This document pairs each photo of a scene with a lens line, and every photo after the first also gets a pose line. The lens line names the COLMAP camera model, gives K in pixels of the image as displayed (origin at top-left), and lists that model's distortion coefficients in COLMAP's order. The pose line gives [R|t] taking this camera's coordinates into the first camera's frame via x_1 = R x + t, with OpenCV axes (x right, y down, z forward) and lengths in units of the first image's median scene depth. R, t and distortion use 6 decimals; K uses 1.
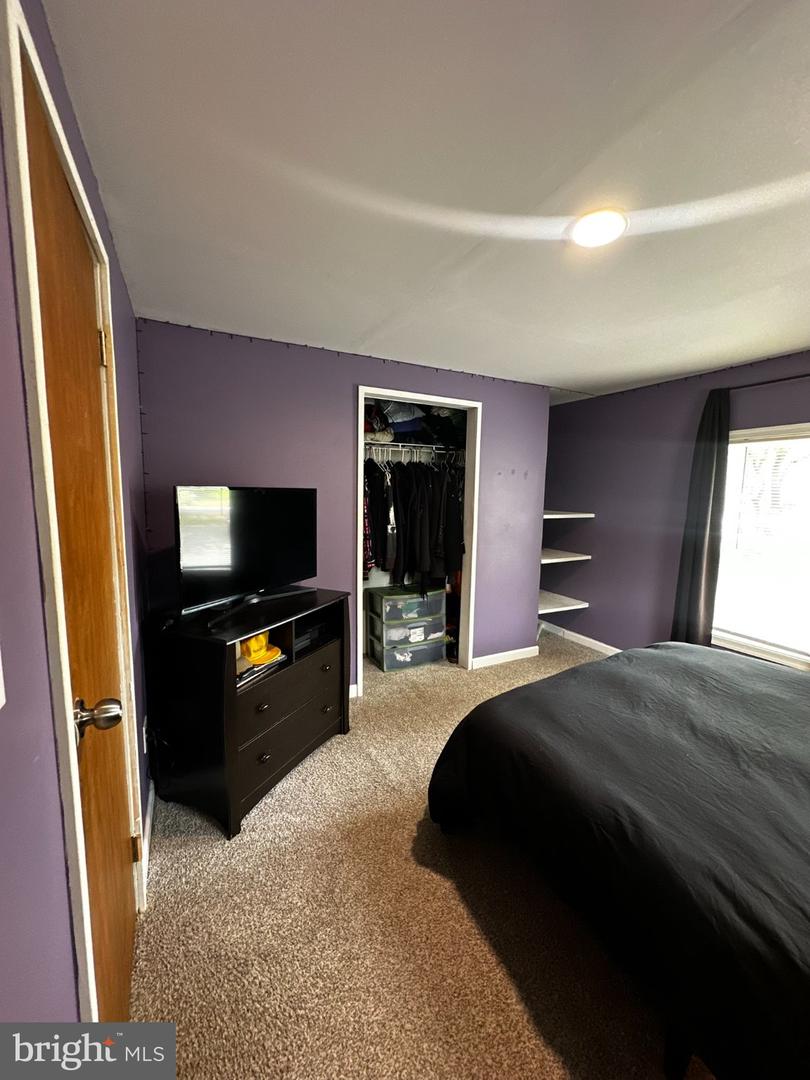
lens RADIAL K [[432.1, 0, 405.1], [0, 432.1, 538.7], [0, 0, 1]] dist [-0.002110, 0.000890]
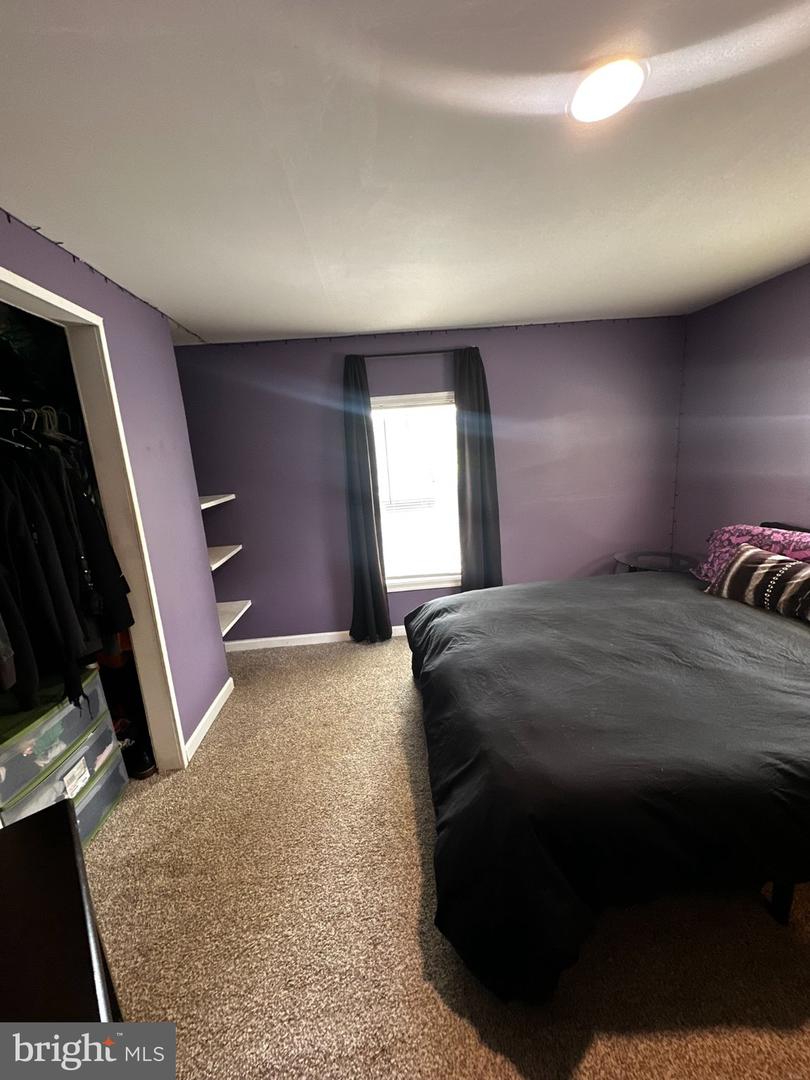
lens RADIAL K [[432.1, 0, 405.1], [0, 432.1, 538.7], [0, 0, 1]] dist [-0.002110, 0.000890]
pose [[0.399518, -0.230319, 0.887321, -0.226063], [0.178882, 0.968905, 0.170953, -0.073385], [-0.899103, 0.090427, 0.428294, 0.467317]]
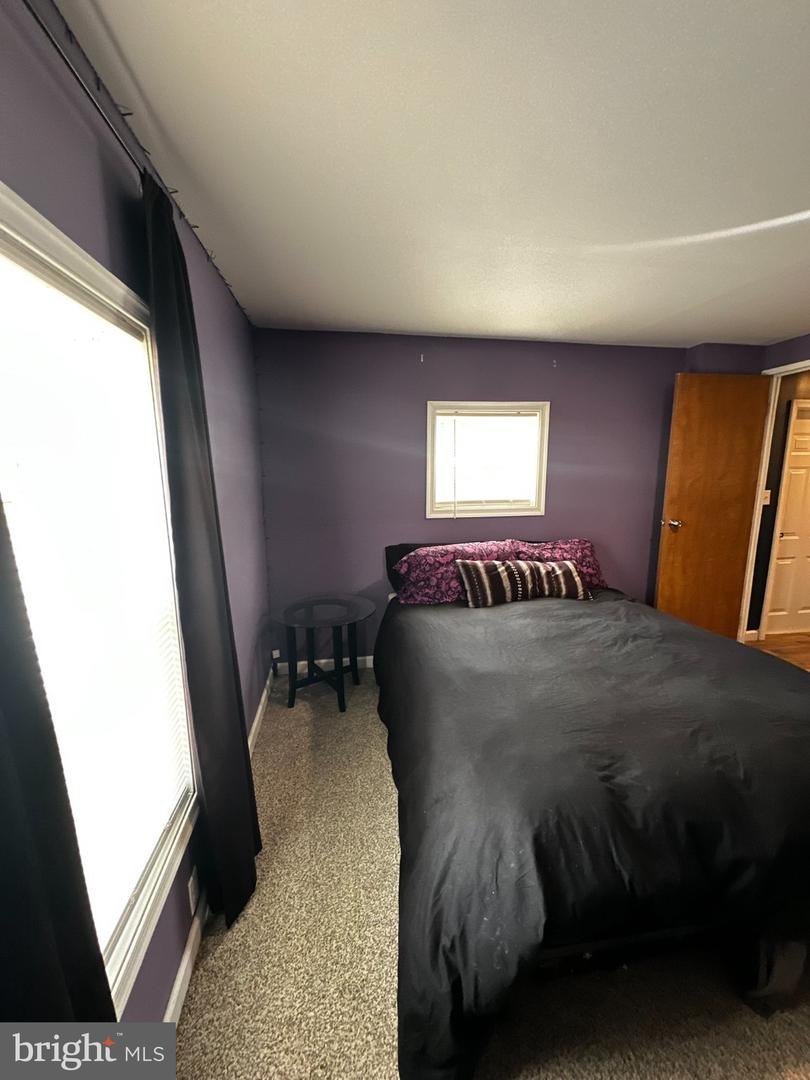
lens RADIAL K [[432.1, 0, 405.1], [0, 432.1, 538.7], [0, 0, 1]] dist [-0.002110, 0.000890]
pose [[-0.952178, -0.062330, 0.299119, 0.494419], [0.025746, 0.959123, 0.281816, -0.122636], [-0.304457, 0.276040, -0.911651, 1.063828]]
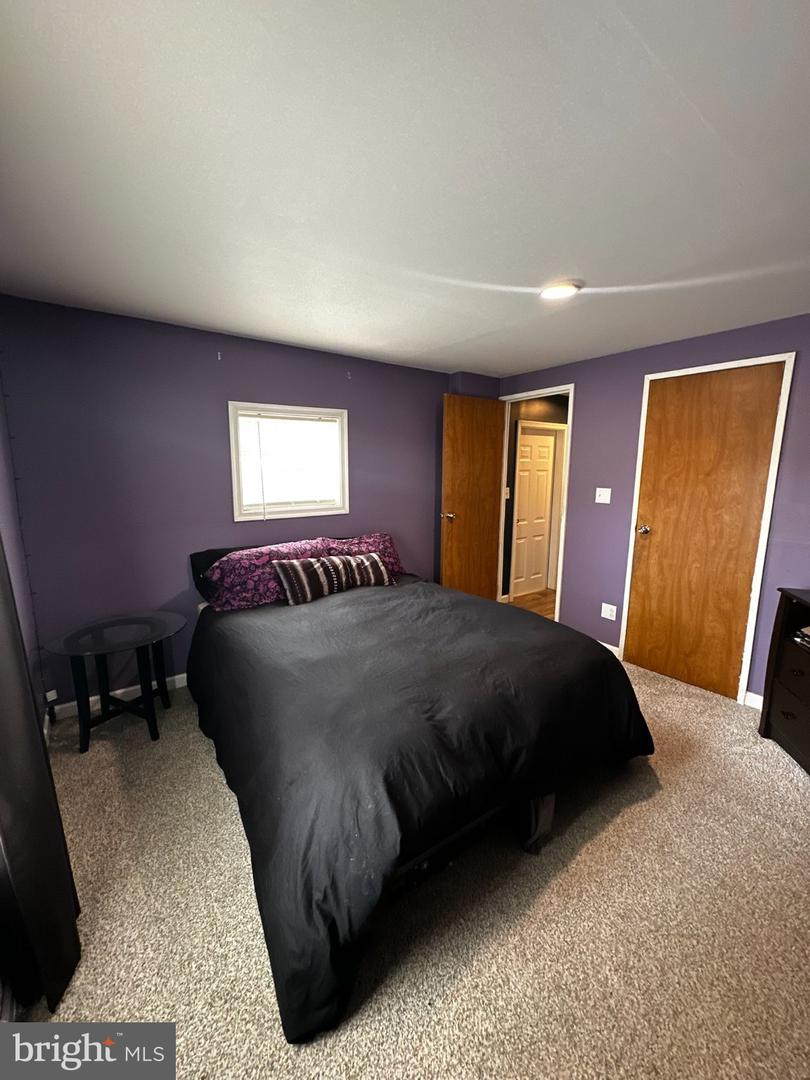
lens RADIAL K [[432.1, 0, 405.1], [0, 432.1, 538.7], [0, 0, 1]] dist [-0.002110, 0.000890]
pose [[-0.986608, 0.007108, -0.162955, 0.529089], [-0.038781, 0.960178, 0.276686, -0.131040], [0.158433, 0.279300, -0.947043, 1.114052]]
